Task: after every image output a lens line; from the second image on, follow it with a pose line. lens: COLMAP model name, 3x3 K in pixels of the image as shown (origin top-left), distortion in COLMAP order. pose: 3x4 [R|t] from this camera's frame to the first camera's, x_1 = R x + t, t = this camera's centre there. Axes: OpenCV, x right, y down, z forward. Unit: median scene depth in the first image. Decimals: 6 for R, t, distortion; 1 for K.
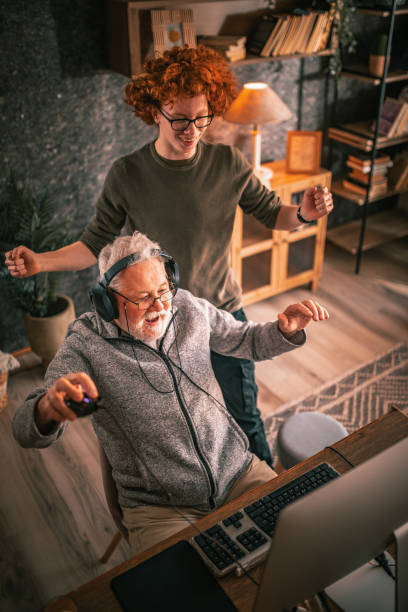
lens RADIAL K [[592.9, 0, 201.3], [0, 592.9, 305.4], [0, 0, 1]] dist [-0.013753, 0.000000]
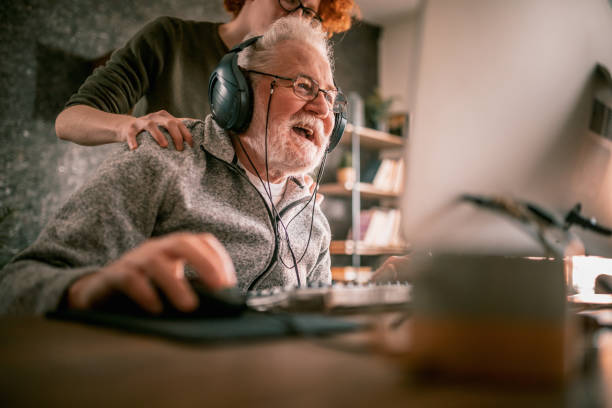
lens RADIAL K [[592.9, 0, 305.1], [0, 592.9, 202.8], [0, 0, 1]] dist [-0.013753, 0.000000]
pose [[0.968745, 0.052981, 0.242333, -0.036982], [0.111913, 0.778501, -0.617585, 0.326750], [-0.221377, 0.625403, 0.748240, 0.277467]]
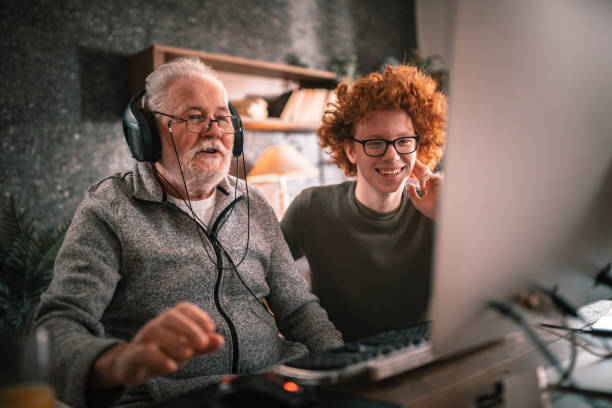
lens RADIAL K [[592.9, 0, 305.8], [0, 592.9, 202.1], [0, 0, 1]] dist [-0.013753, 0.000000]
pose [[0.985508, -0.037534, 0.165422, -0.036938], [0.123721, 0.826210, -0.549609, 0.289789], [-0.116044, 0.562111, 0.818881, 0.227162]]
